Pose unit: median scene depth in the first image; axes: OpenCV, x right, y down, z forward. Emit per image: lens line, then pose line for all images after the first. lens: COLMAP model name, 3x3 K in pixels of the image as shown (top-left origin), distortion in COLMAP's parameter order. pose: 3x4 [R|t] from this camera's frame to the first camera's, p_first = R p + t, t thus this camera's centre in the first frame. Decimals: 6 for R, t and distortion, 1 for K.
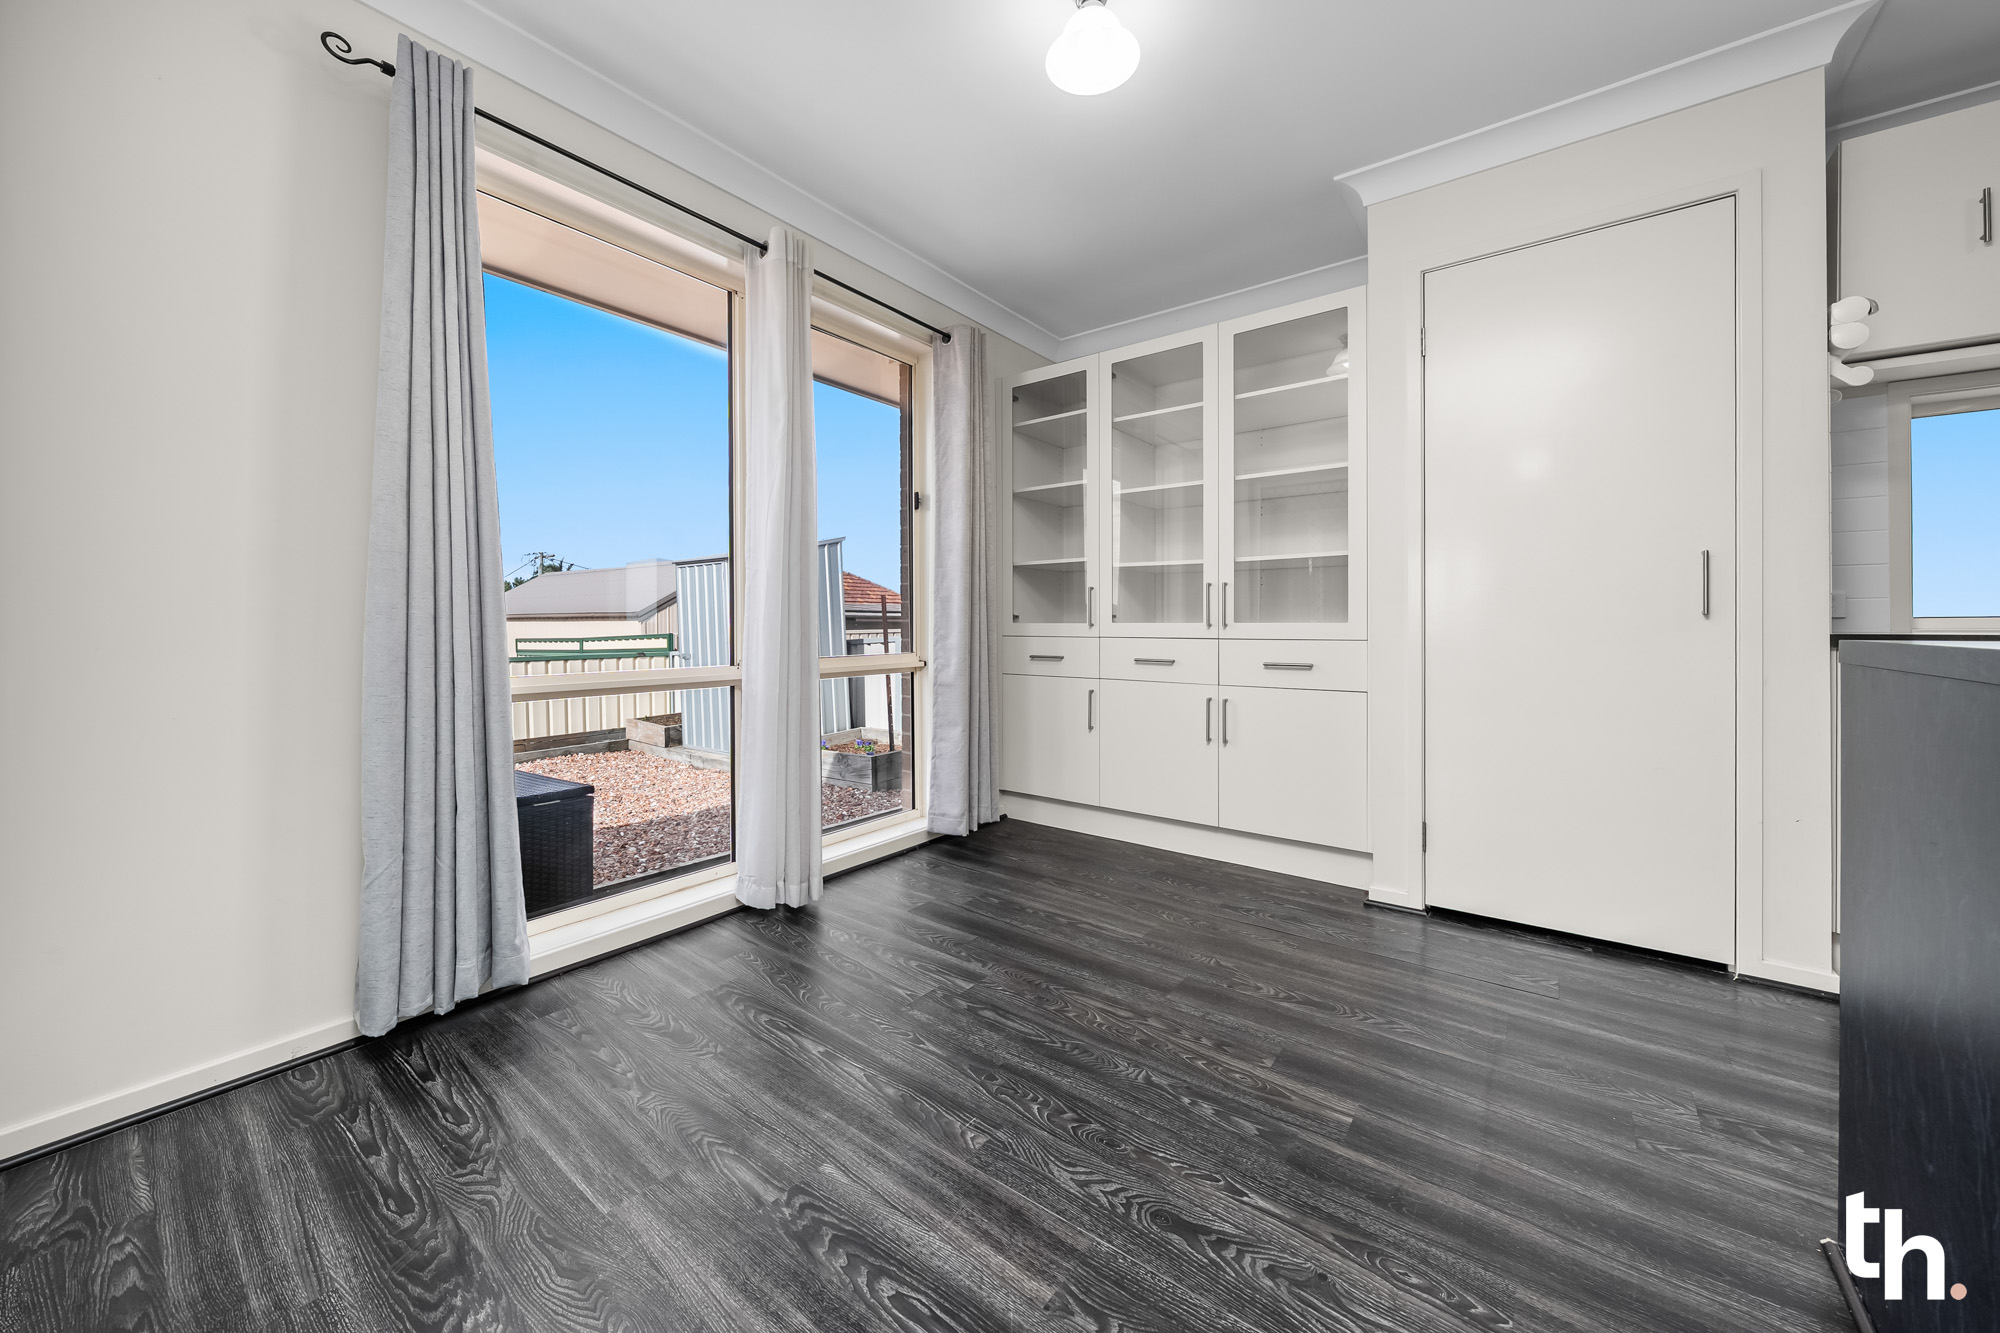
lens RADIAL K [[744.8, 0, 952.0], [0, 744.8, 622.0], [0, 0, 1]] dist [-0.000239, -0.000603]
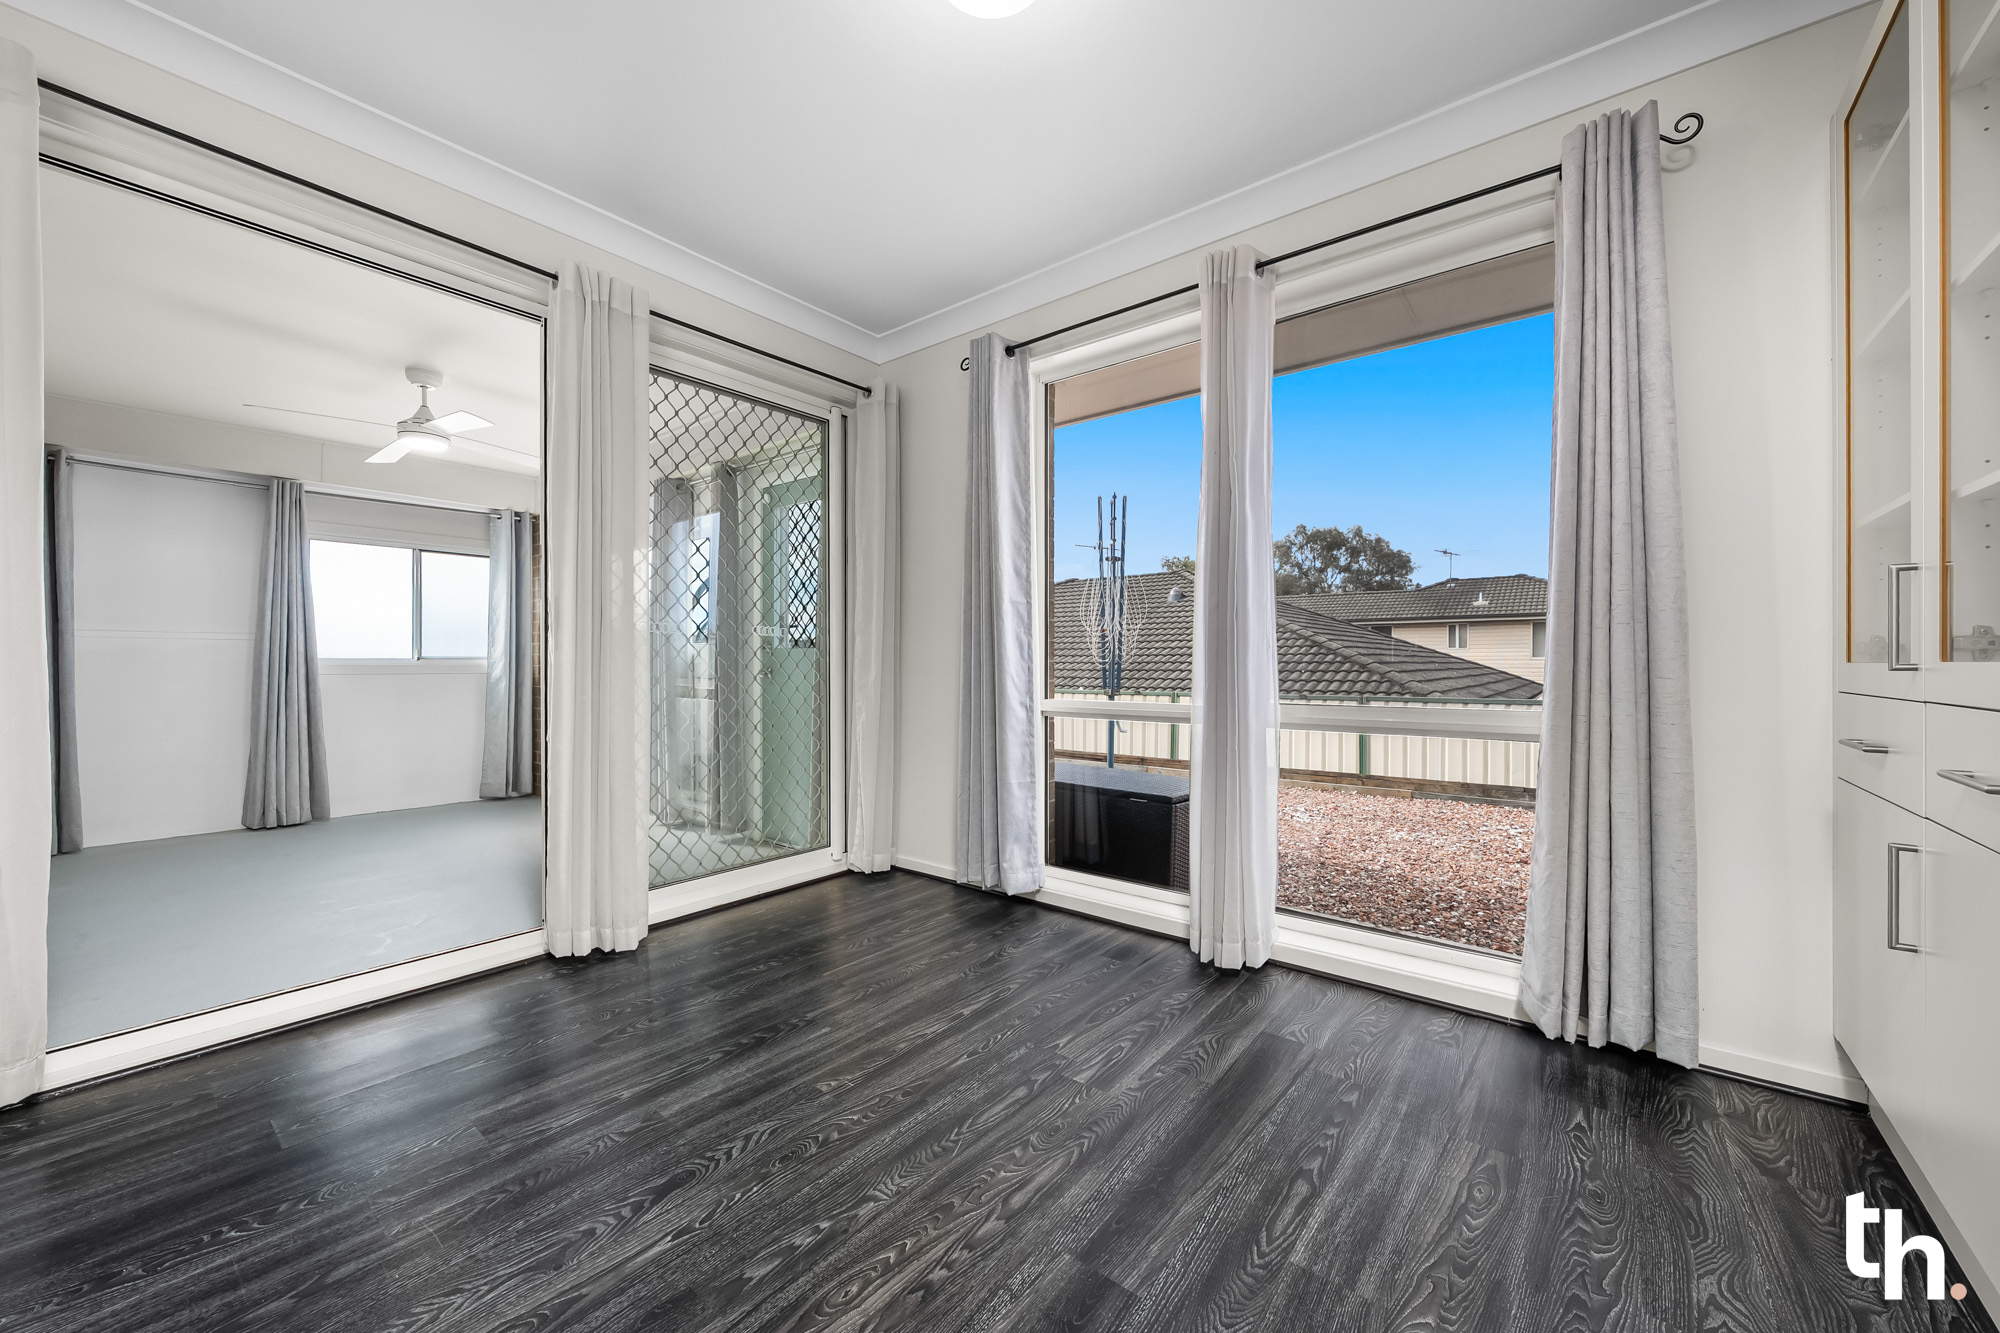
lens RADIAL K [[744.8, 0, 1012.8], [0, 744.8, 663.6], [0, 0, 1]] dist [-0.000239, -0.000603]
pose [[0.003588, -0.001671, -0.999992, 0.700695], [0.003523, 0.999992, -0.001658, 0.011896], [0.999987, -0.003517, 0.003594, 0.739584]]
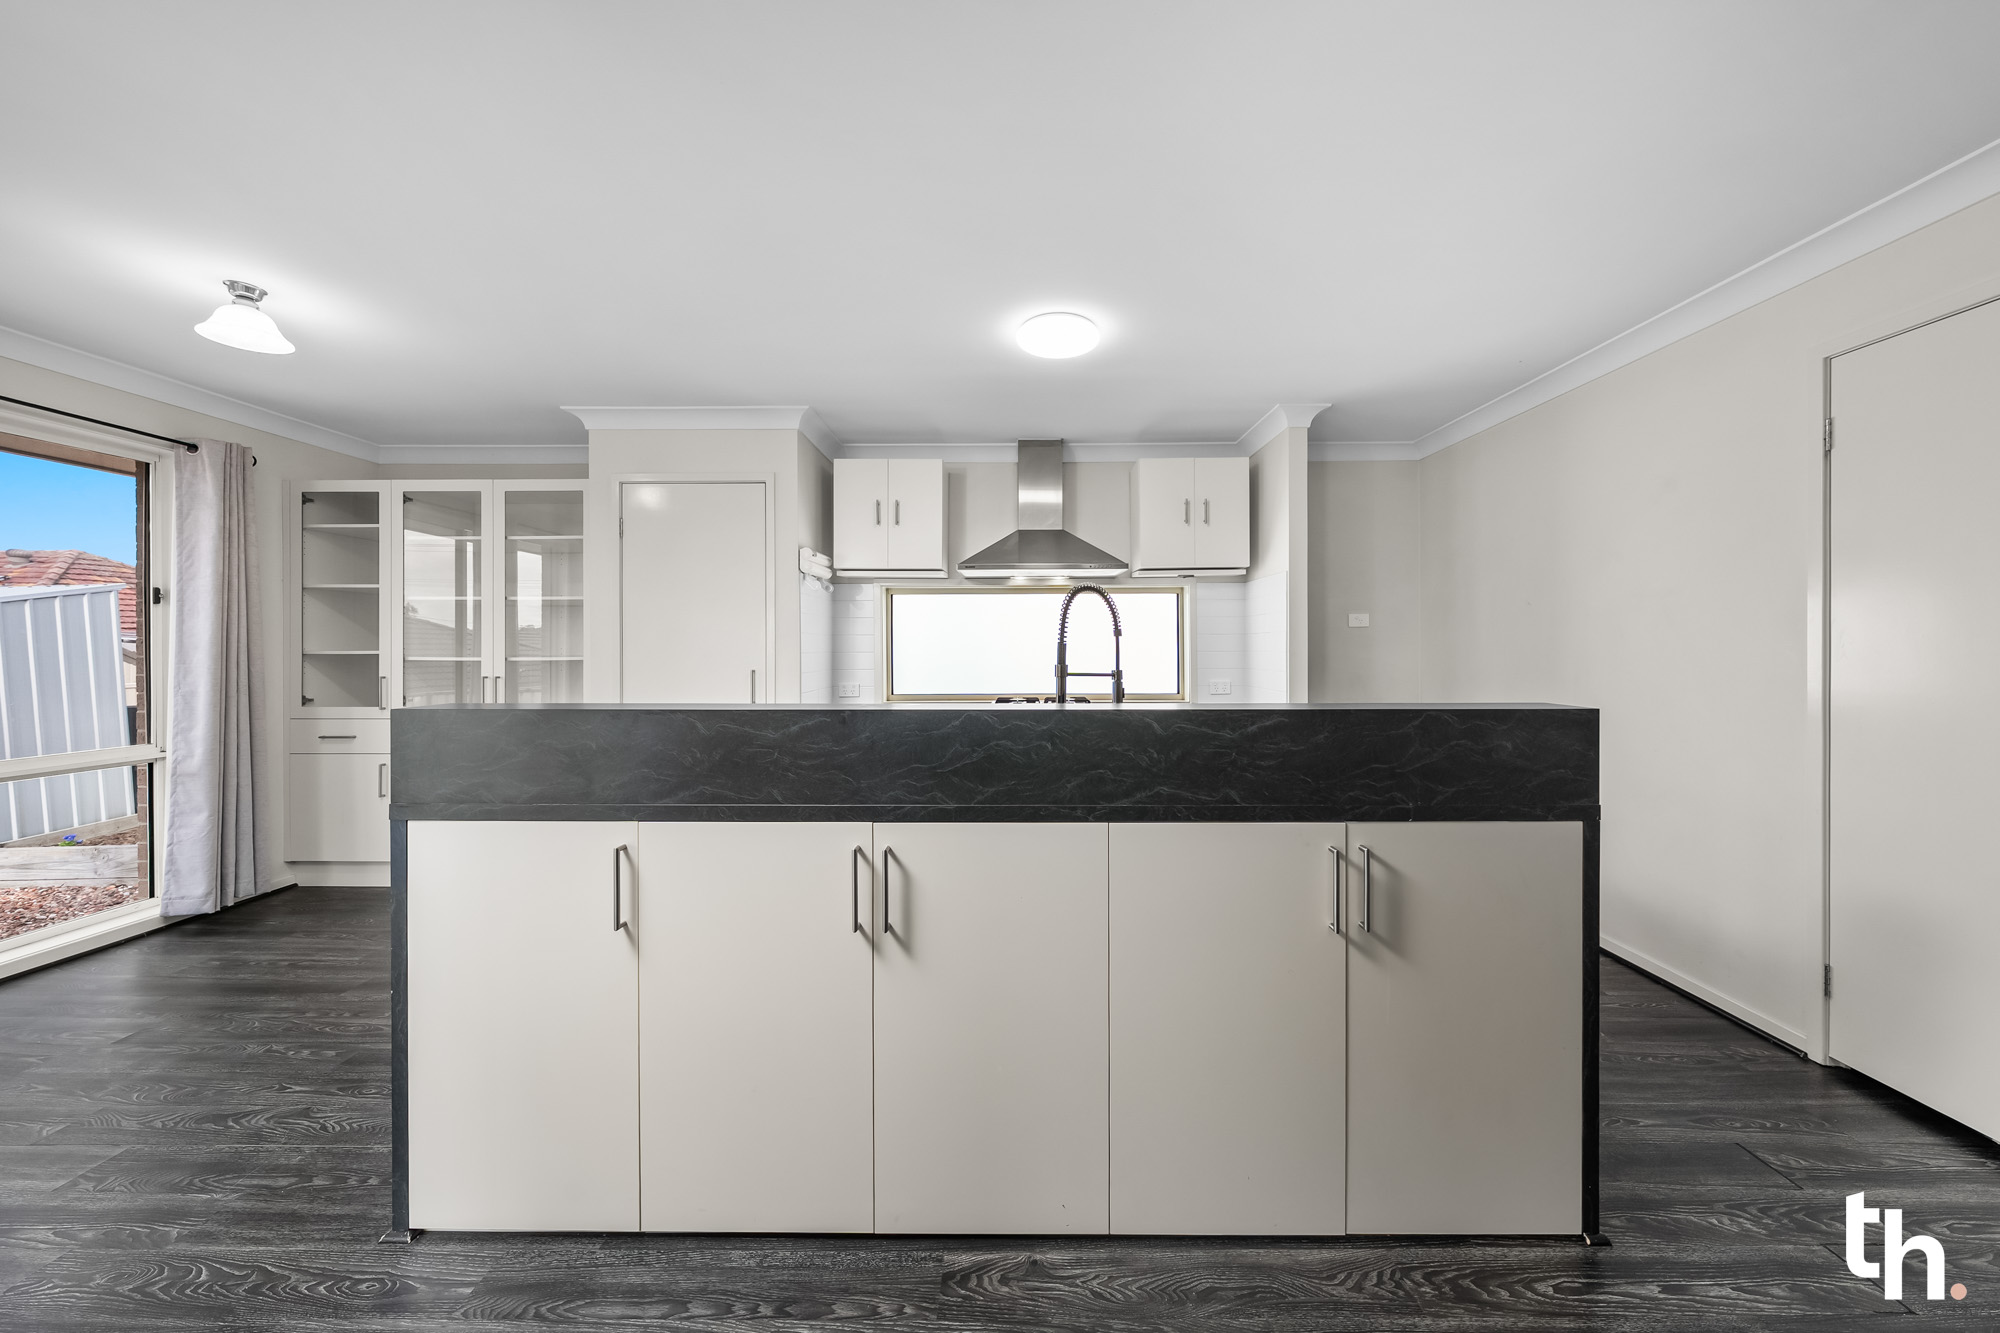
lens RADIAL K [[717.0, 0, 1033.8], [0, 717.0, 646.0], [0, 0, 1]] dist [-0.002567, 0.000247]
pose [[0.772668, 0.004891, 0.634791, 0.342152], [-0.003764, 0.999988, -0.003123, -0.124420], [-0.634799, 0.000024, 0.772677, -0.688065]]
